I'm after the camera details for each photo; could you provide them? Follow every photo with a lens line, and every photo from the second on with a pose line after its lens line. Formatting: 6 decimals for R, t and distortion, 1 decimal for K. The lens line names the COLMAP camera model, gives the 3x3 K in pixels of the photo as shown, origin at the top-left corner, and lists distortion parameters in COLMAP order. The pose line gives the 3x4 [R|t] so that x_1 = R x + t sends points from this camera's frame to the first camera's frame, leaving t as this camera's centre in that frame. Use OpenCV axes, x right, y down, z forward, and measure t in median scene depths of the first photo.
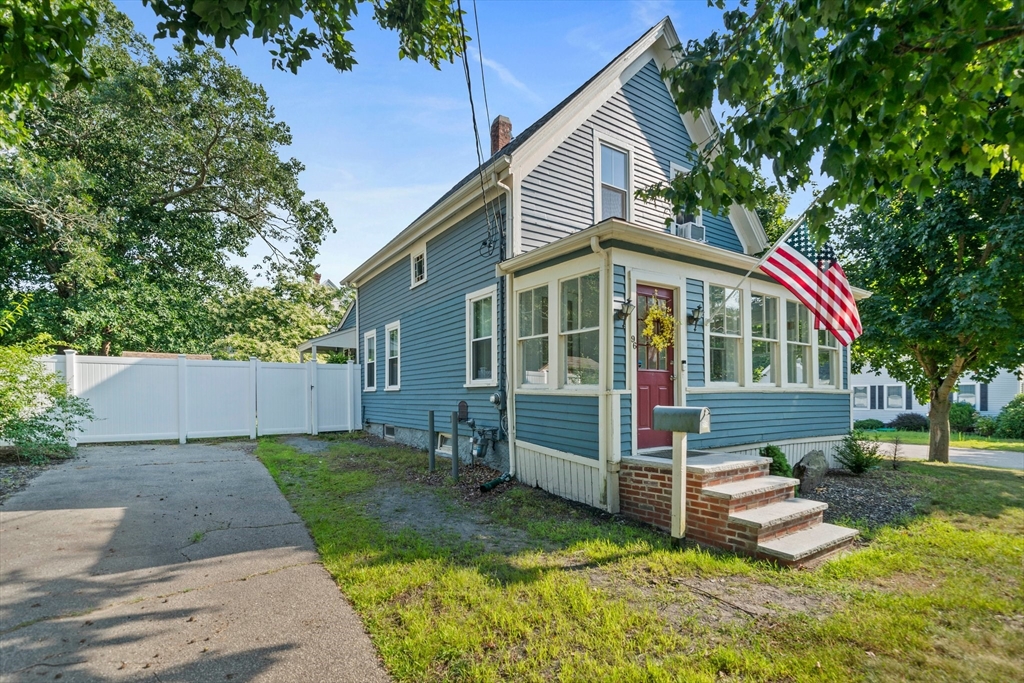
lens RADIAL K [[486.6, 0, 511.0], [0, 486.6, 395.8], [0, 0, 1]] dist [-0.003105, 0.000049]
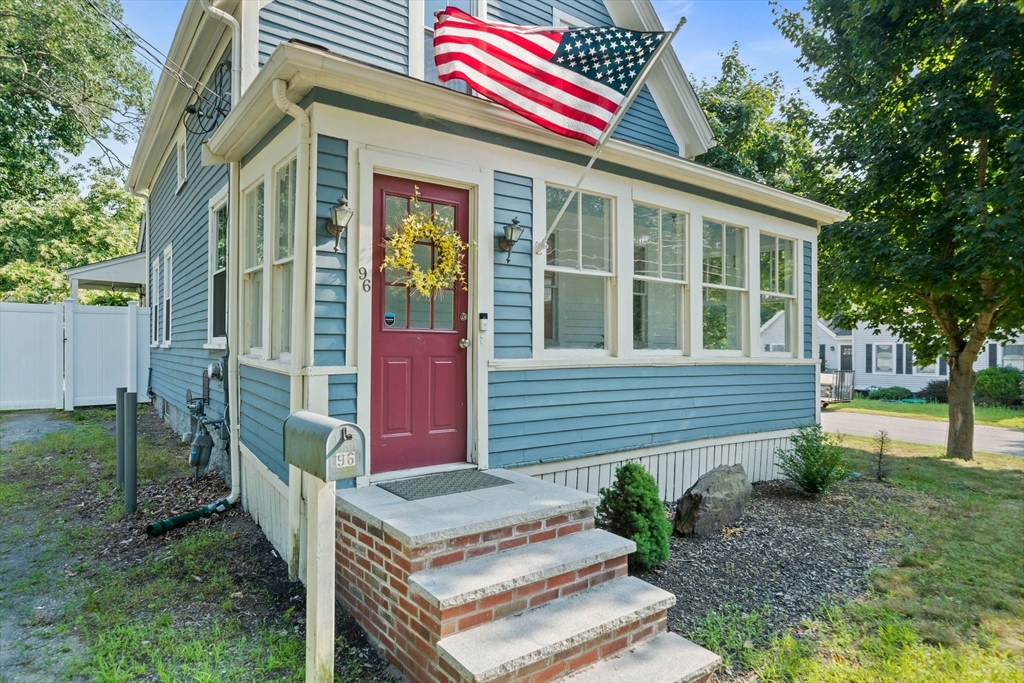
lens RADIAL K [[598.1, 0, 506.8], [0, 598.1, 343.6], [0, 0, 1]] dist [0.000507, -0.000051]
pose [[0.999074, 0.012909, 0.041045, 0.309849], [-0.012635, 0.999896, -0.006923, -0.028126], [-0.041130, 0.006398, 0.999133, 0.258615]]
